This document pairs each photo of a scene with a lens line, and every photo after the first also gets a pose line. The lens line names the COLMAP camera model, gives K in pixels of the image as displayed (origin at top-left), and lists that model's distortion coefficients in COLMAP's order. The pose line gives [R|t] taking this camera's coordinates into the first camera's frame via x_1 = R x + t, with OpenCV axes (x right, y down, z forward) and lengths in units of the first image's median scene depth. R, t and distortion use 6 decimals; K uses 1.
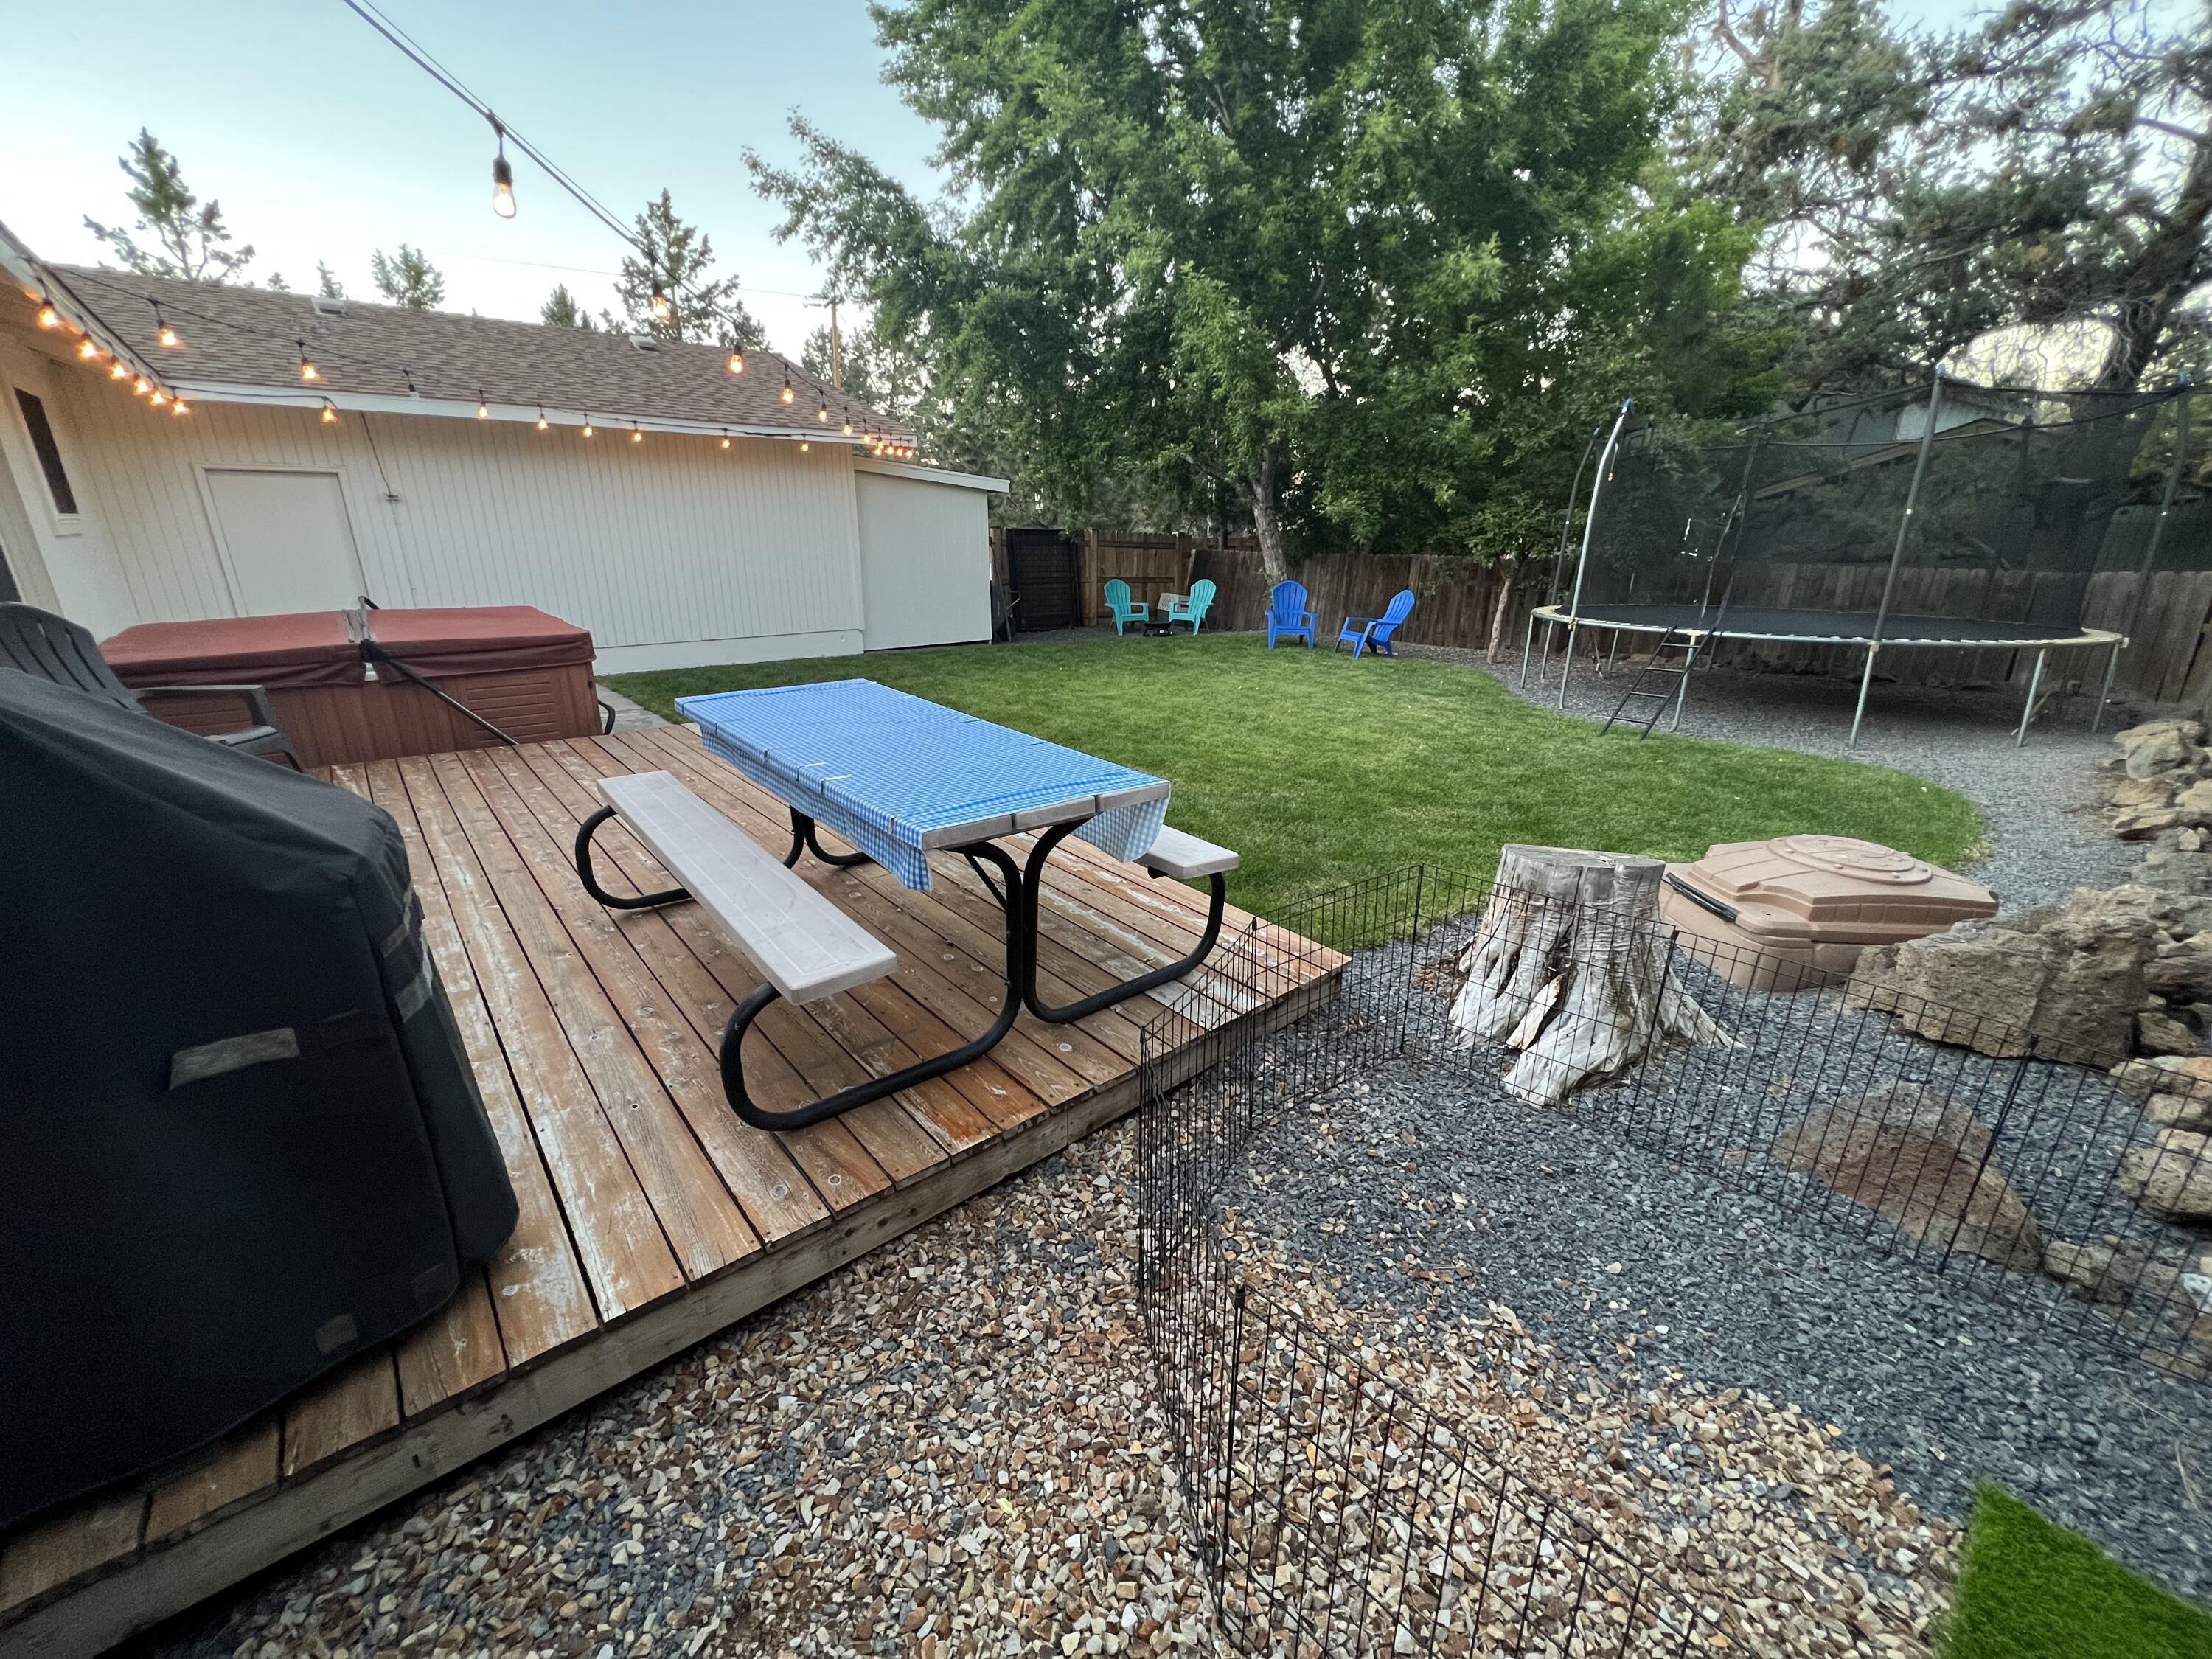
lens RADIAL K [[896.1, 0, 1106.0], [0, 896.1, 829.5], [0, 0, 1]] dist [-0.000939, -0.000297]
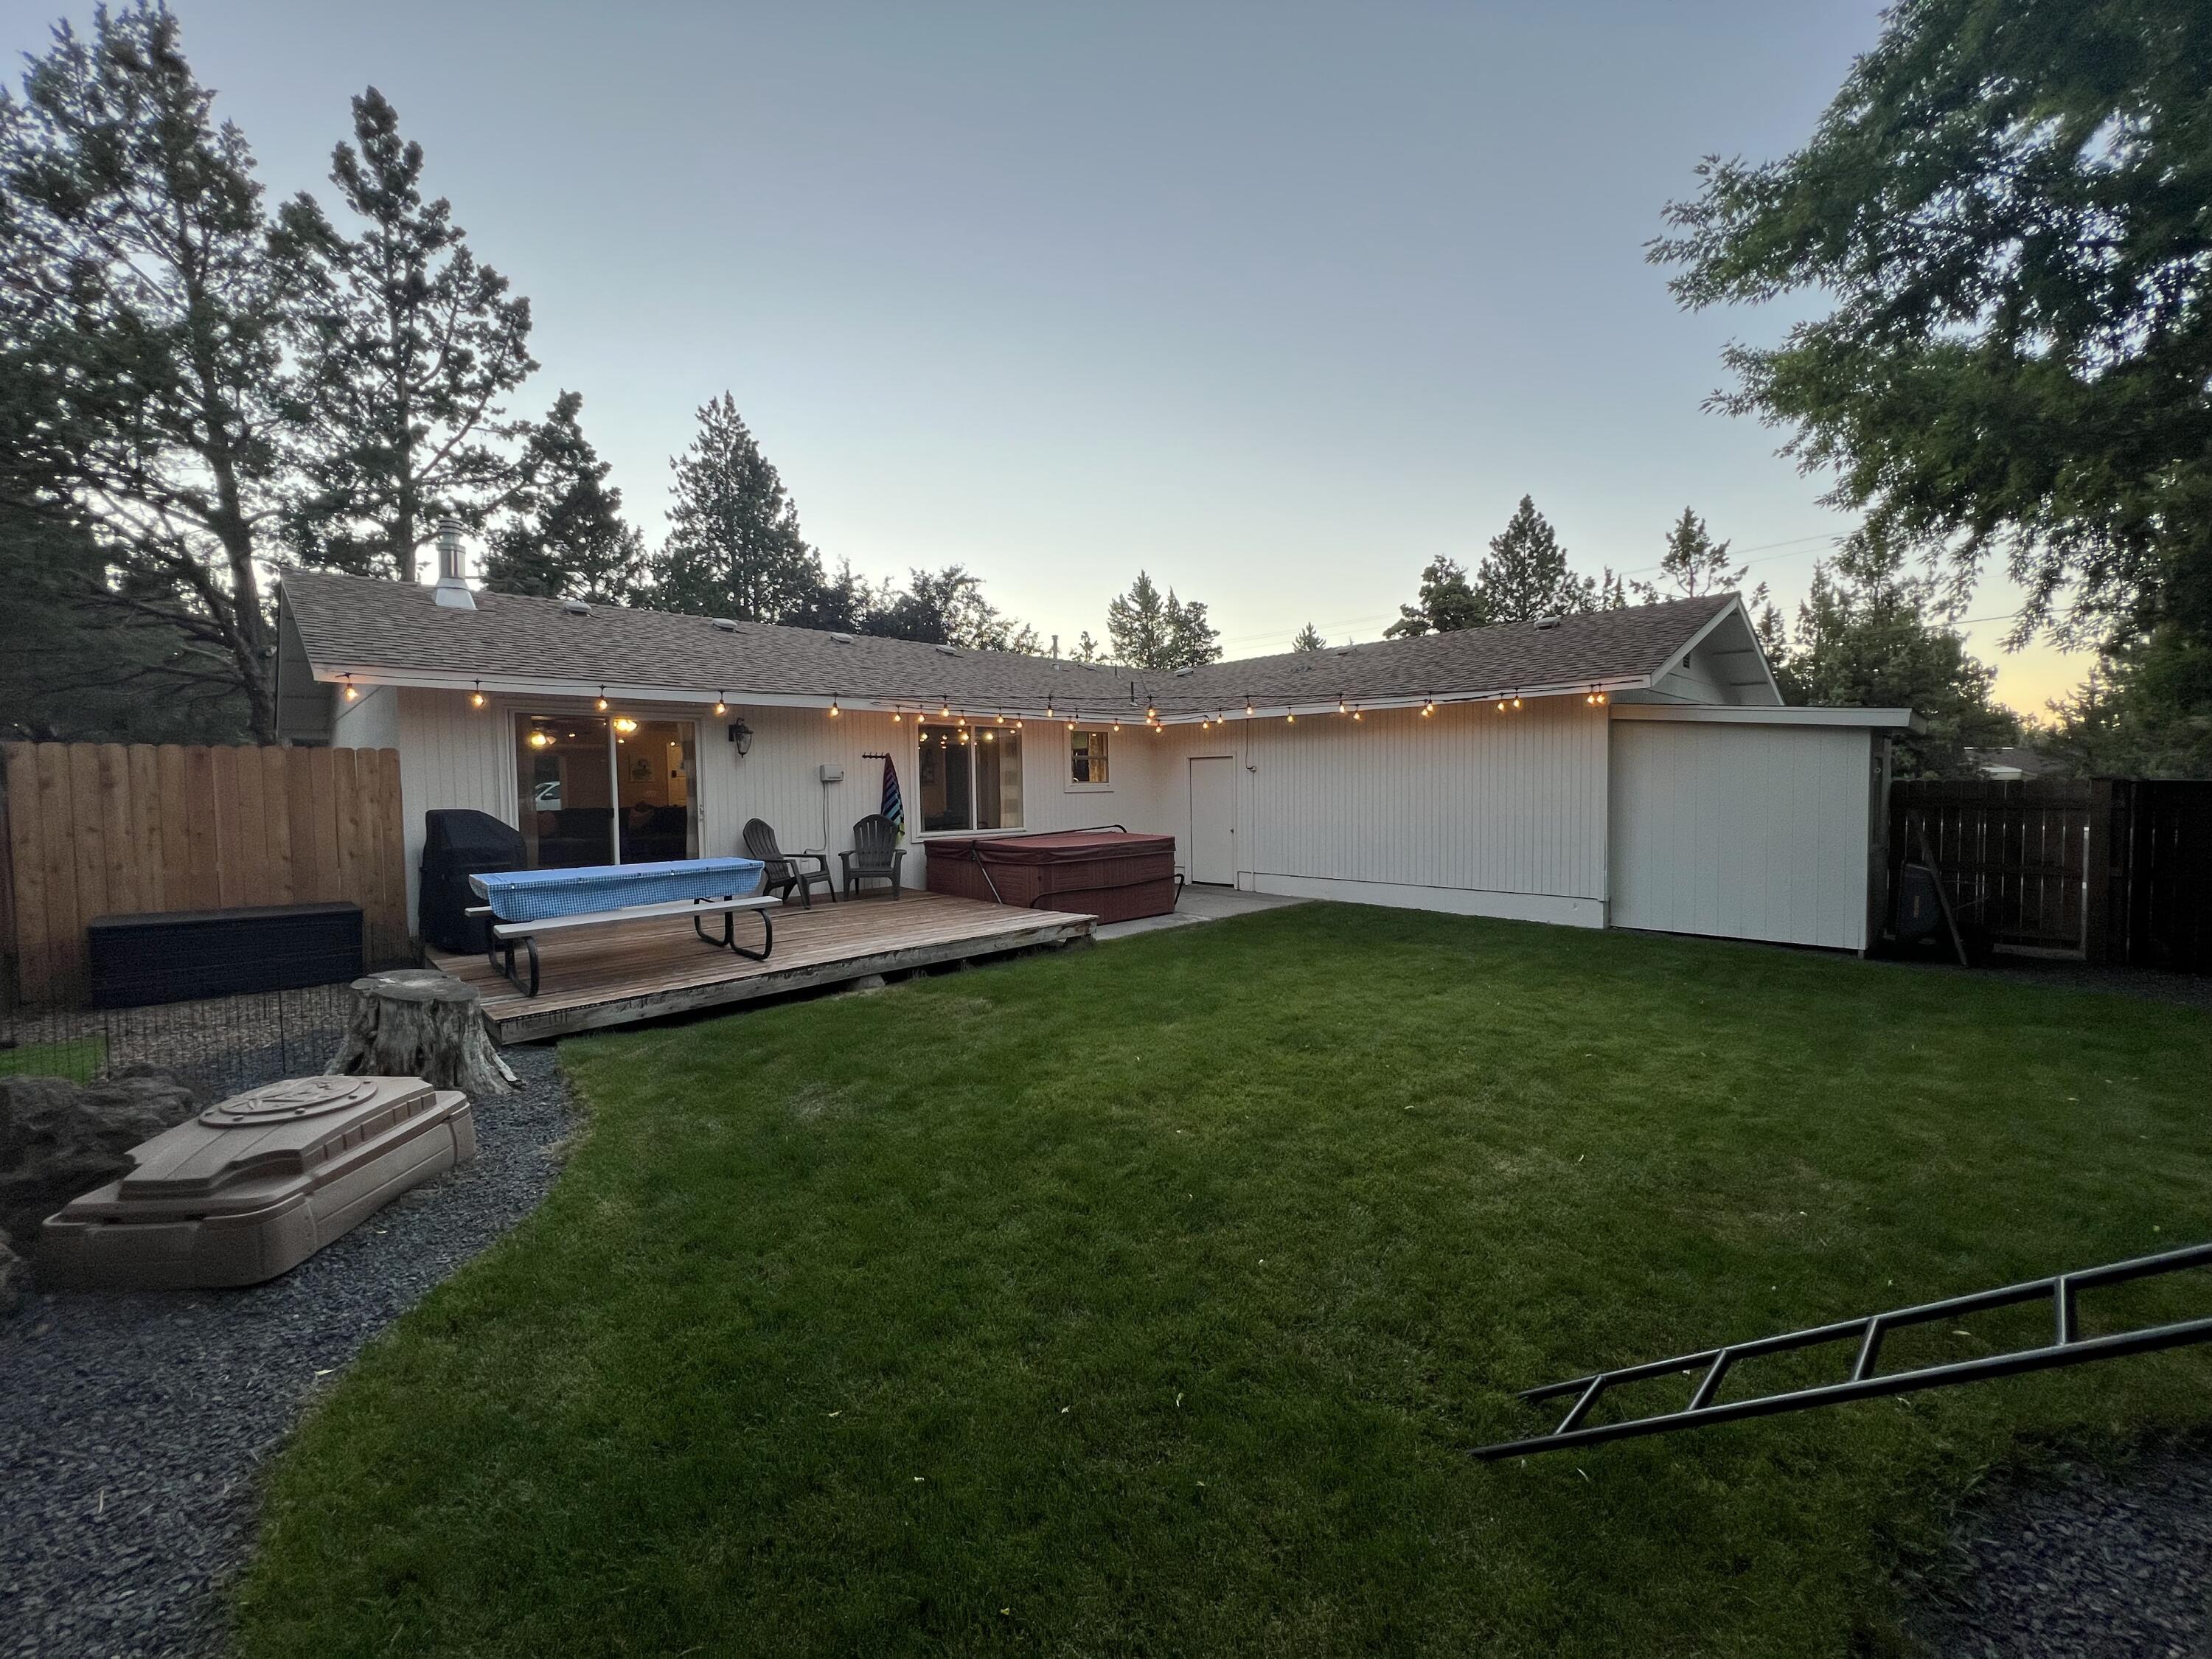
lens RADIAL K [[896.1, 0, 1106.0], [0, 896.1, 829.5], [0, 0, 1]] dist [-0.000939, -0.000297]
pose [[0.065810, 0.041124, -0.996984, 0.530287], [-0.311786, 0.949970, 0.018604, -0.152540], [0.947871, 0.309621, 0.075339, 0.470323]]
